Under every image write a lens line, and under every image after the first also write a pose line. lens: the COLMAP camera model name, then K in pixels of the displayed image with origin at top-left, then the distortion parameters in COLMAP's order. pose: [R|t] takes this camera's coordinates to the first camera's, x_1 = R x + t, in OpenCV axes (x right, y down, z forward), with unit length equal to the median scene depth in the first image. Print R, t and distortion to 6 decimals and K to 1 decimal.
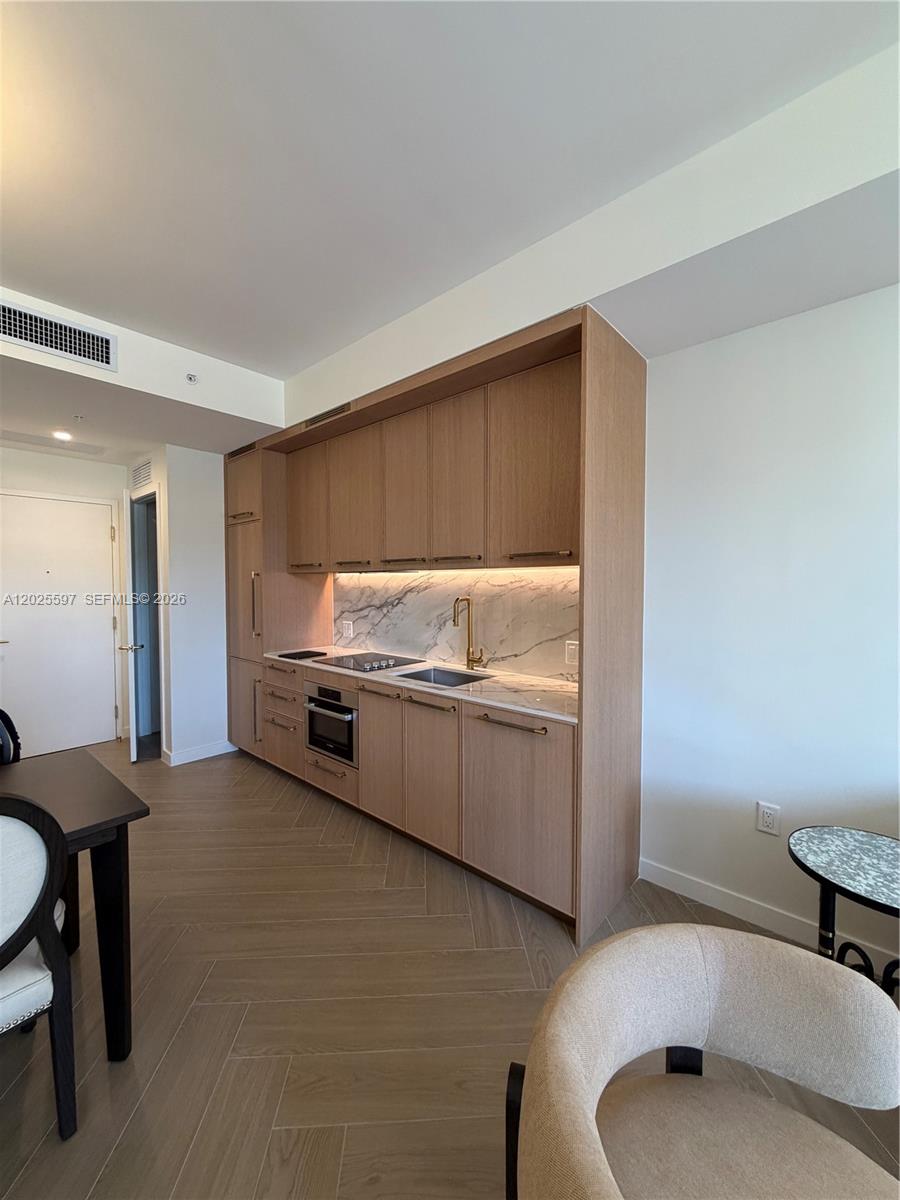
lens RADIAL K [[477.1, 0, 447.5], [0, 477.1, 598.0], [0, 0, 1]] dist [-0.000941, 0.000463]
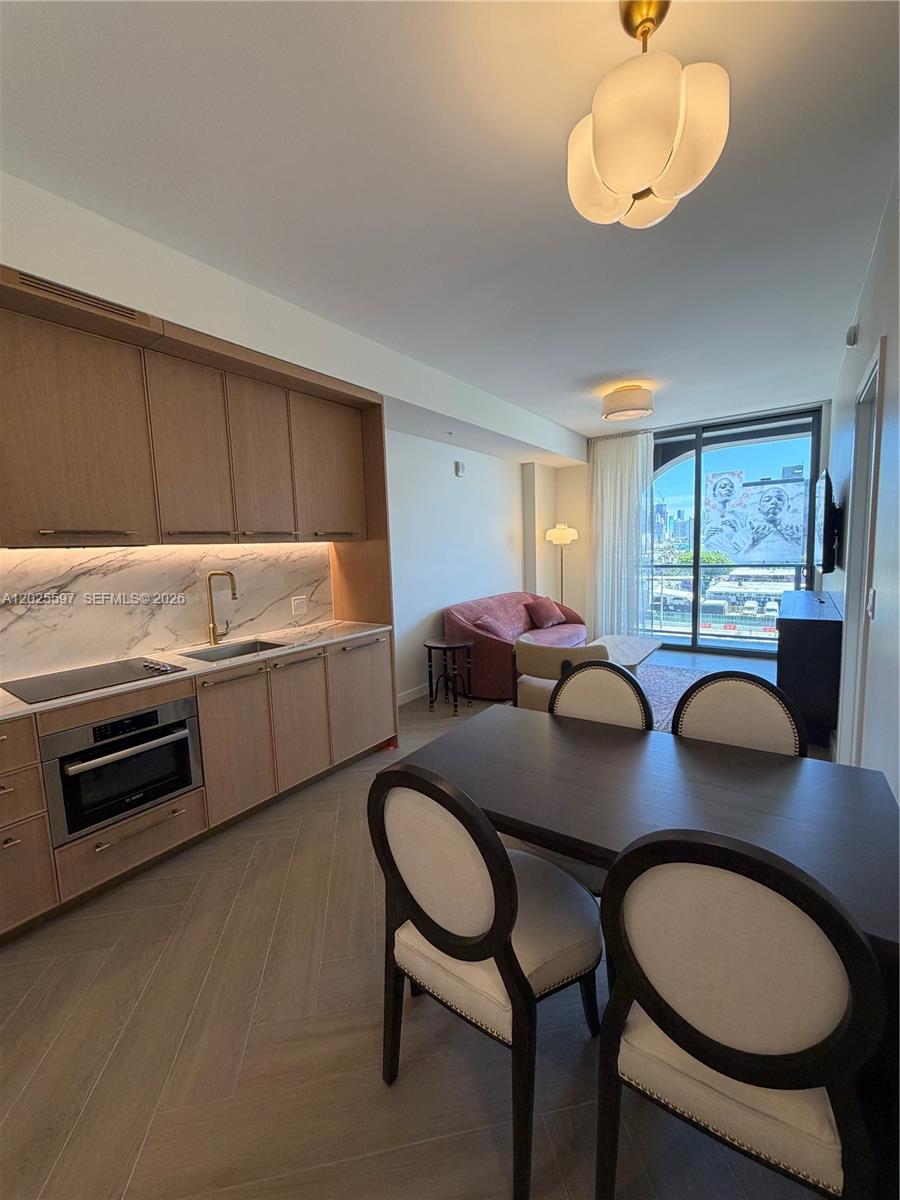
lens RADIAL K [[477.1, 0, 447.5], [0, 477.1, 598.0], [0, 0, 1]] dist [-0.000941, 0.000463]
pose [[-0.109351, -0.104726, 0.988471, -0.904214], [0.065219, 0.991536, 0.112265, -0.024882], [-0.991861, 0.076744, -0.101595, 0.567979]]
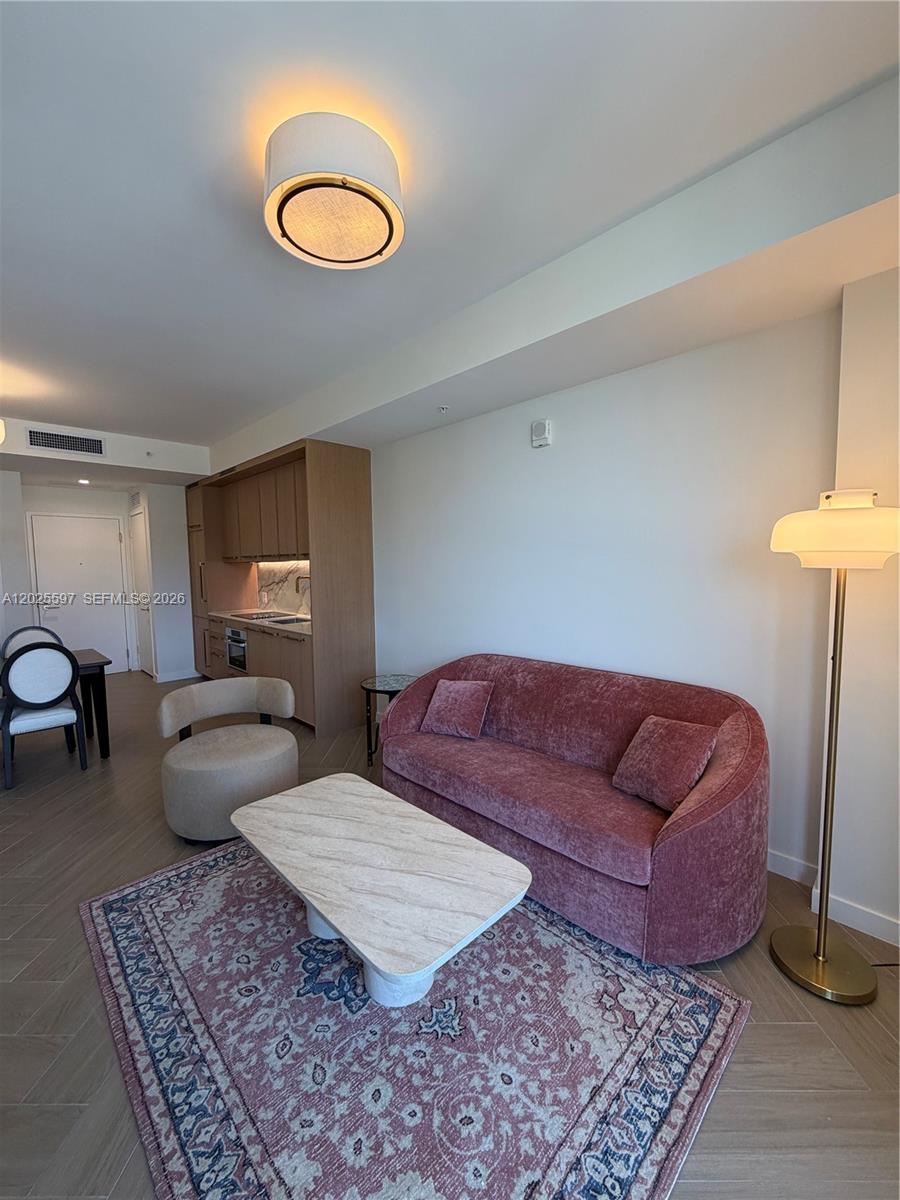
lens RADIAL K [[477.1, 0, 447.5], [0, 477.1, 598.0], [0, 0, 1]] dist [-0.000941, 0.000463]
pose [[0.997827, -0.009974, -0.065133, 0.599335], [0.012840, 0.998961, 0.043733, 0.007592], [0.064630, -0.044475, 0.996918, -0.633241]]
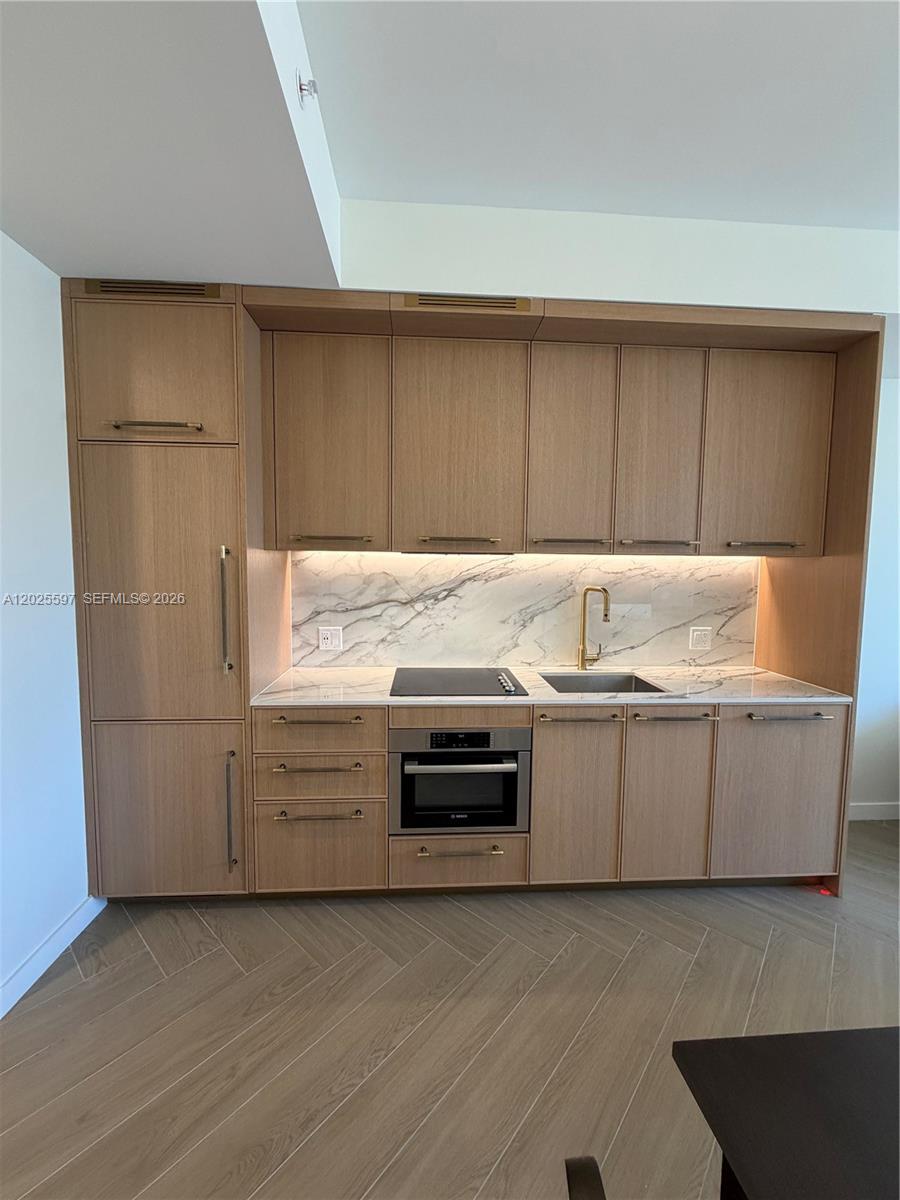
lens RADIAL K [[477.1, 0, 447.5], [0, 477.1, 598.0], [0, 0, 1]] dist [-0.000941, 0.000463]
pose [[0.702681, -0.045122, 0.710073, -0.678552], [0.011808, 0.998589, 0.051770, -0.026015], [-0.711407, -0.027993, 0.702223, 0.528283]]
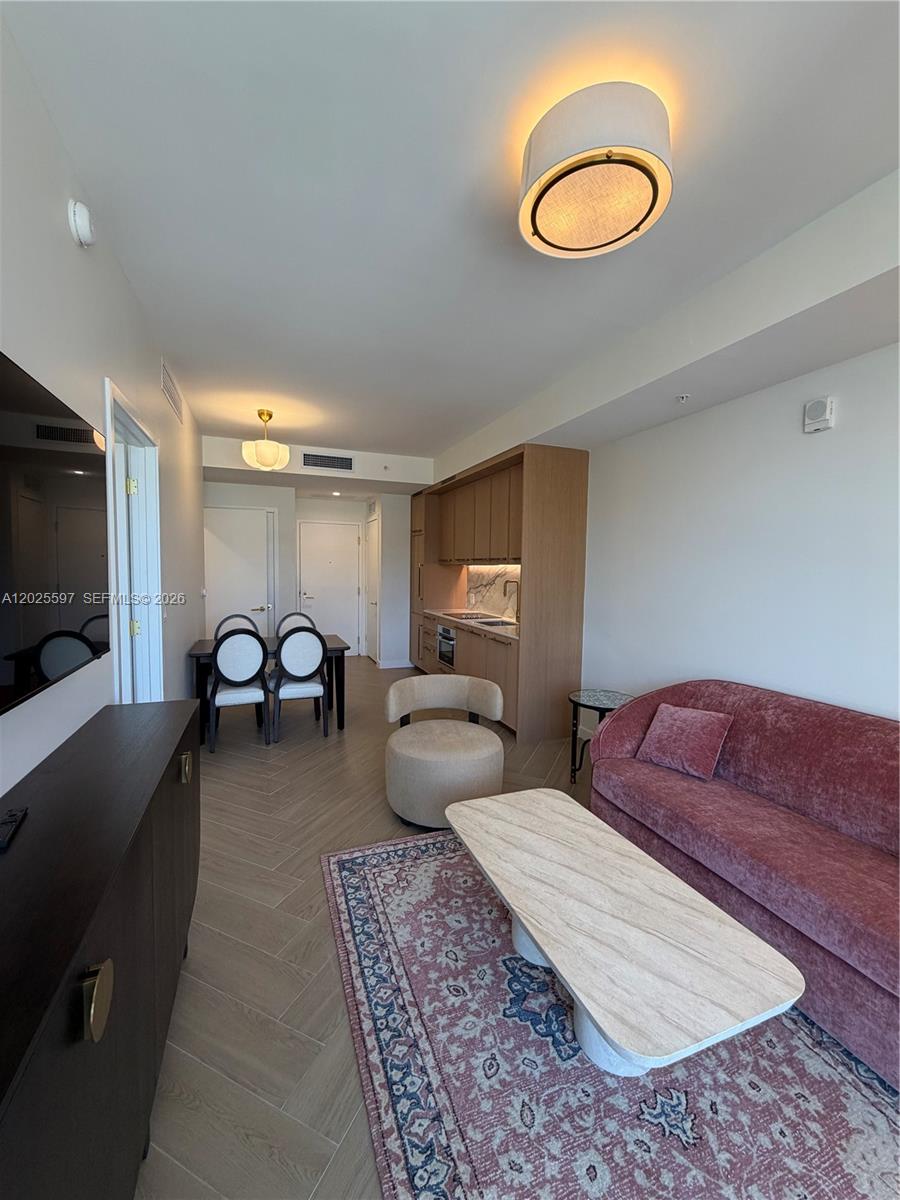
lens RADIAL K [[477.1, 0, 447.5], [0, 477.1, 598.0], [0, 0, 1]] dist [-0.000941, 0.000463]
pose [[0.891663, 0.042030, -0.450744, 0.554459], [-0.028179, 0.998903, 0.037399, 0.004418], [0.451822, -0.020646, 0.891869, -0.611874]]
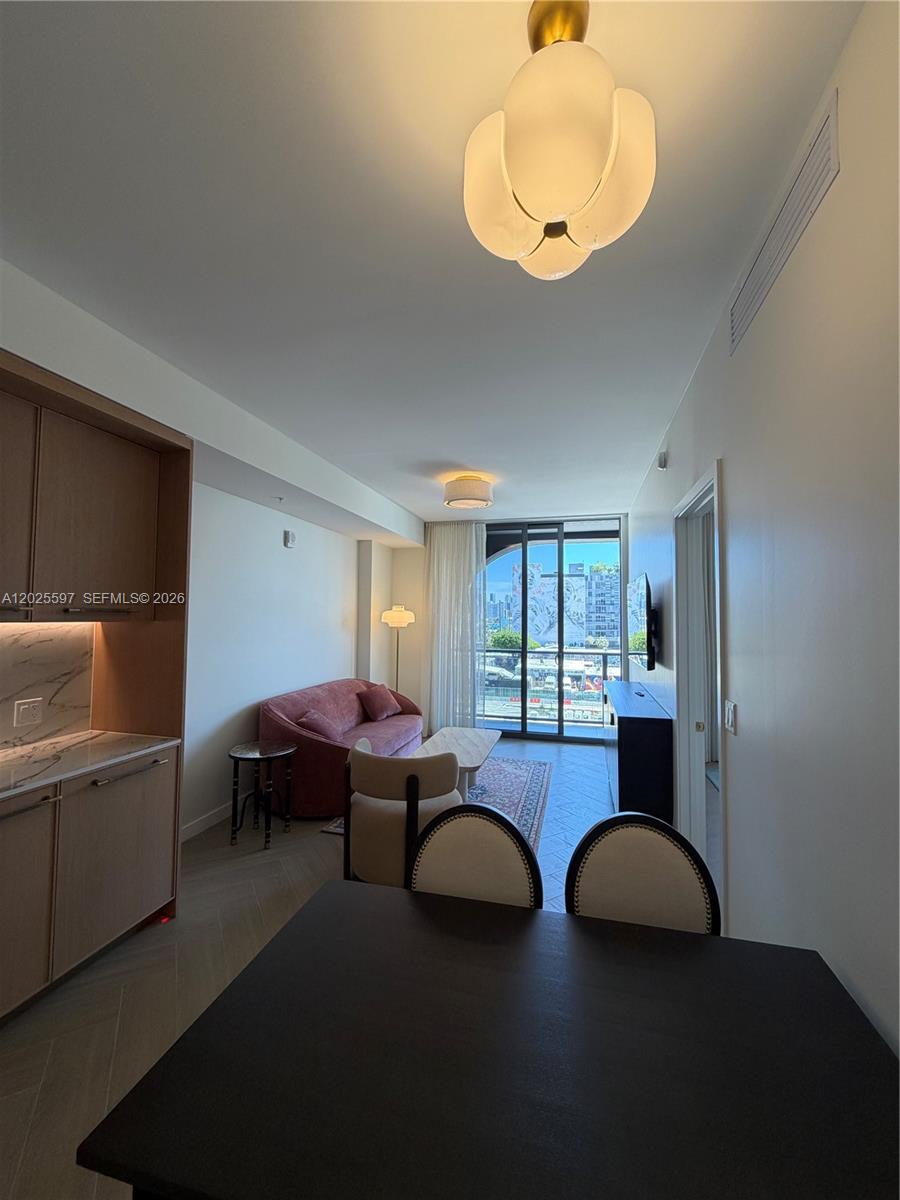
lens RADIAL K [[477.1, 0, 447.5], [0, 477.1, 598.0], [0, 0, 1]] dist [-0.000941, 0.000463]
pose [[-0.449567, 0.032548, 0.892653, -0.738472], [0.018343, 0.999462, -0.027205, -0.052110], [-0.893058, 0.004143, -0.449922, 0.548148]]
